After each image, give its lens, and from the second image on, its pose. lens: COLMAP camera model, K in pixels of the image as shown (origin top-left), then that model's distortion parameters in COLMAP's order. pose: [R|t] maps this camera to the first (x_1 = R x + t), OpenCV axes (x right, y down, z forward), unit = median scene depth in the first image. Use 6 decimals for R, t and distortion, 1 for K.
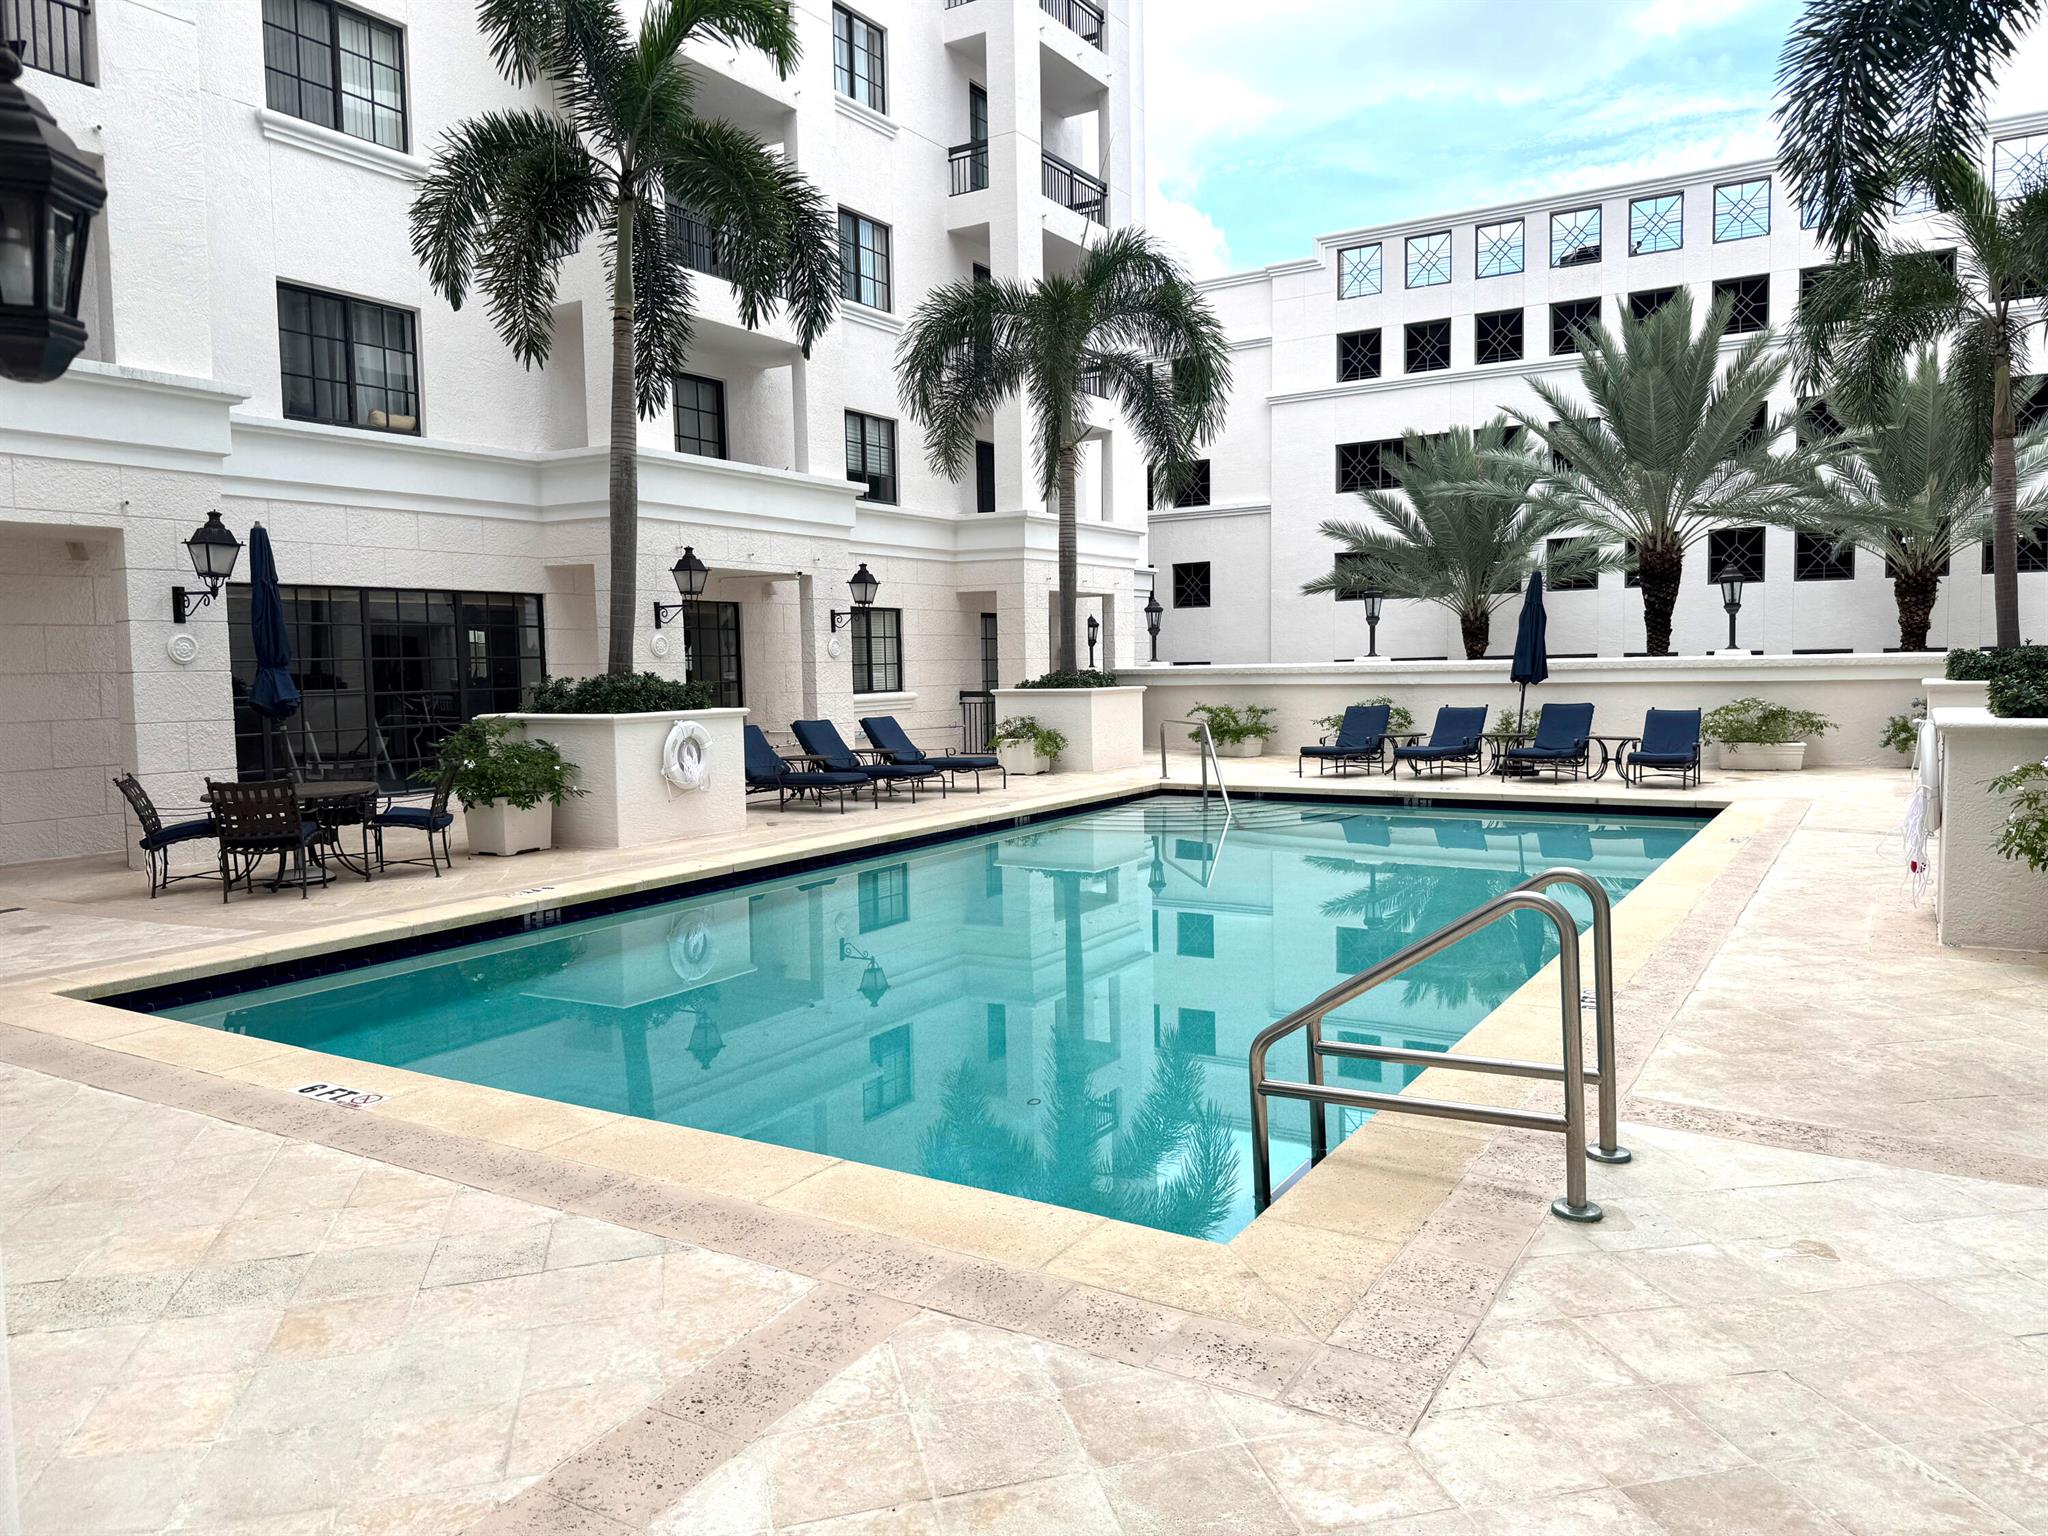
lens RADIAL K [[1453.8, 0, 1024.0], [0, 1453.8, 768.0], [0, 0, 1]] dist [0.116406, -0.145567]
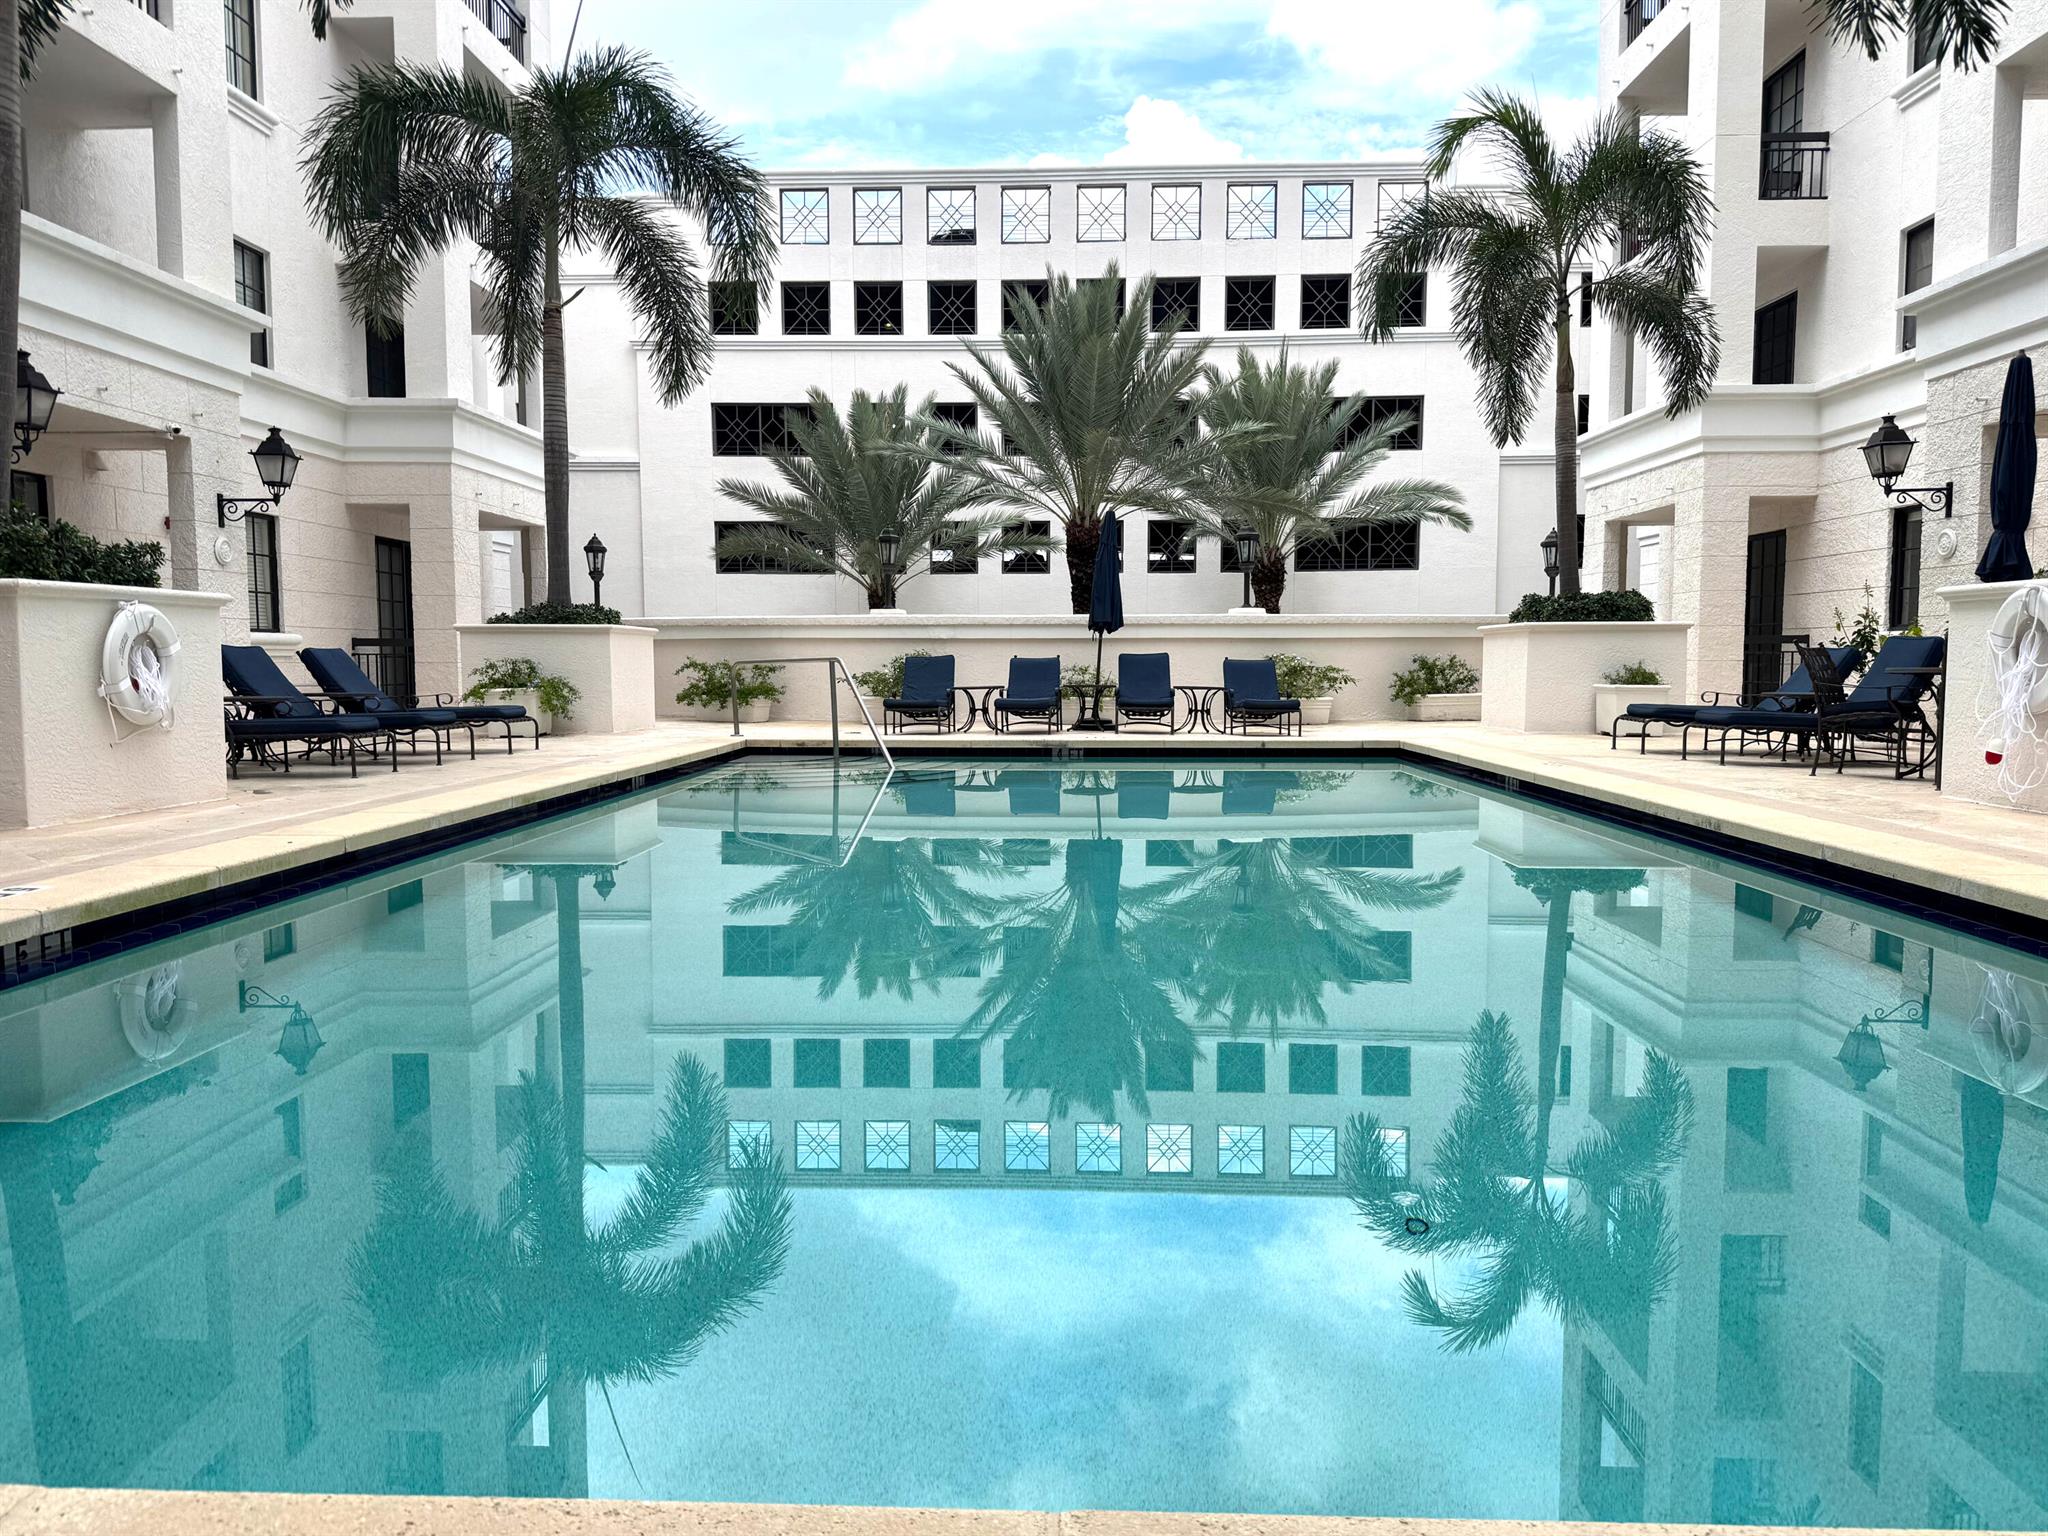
lens RADIAL K [[1439.6, 0, 1015.1], [0, 1439.6, 767.9], [0, 0, 1]] dist [0.183252, -0.320397]
pose [[0.874407, -0.018879, 0.484826, -0.130421], [0.021595, 0.999767, -0.000016, 0.023650], [-0.484713, 0.010484, 0.874610, 0.206136]]
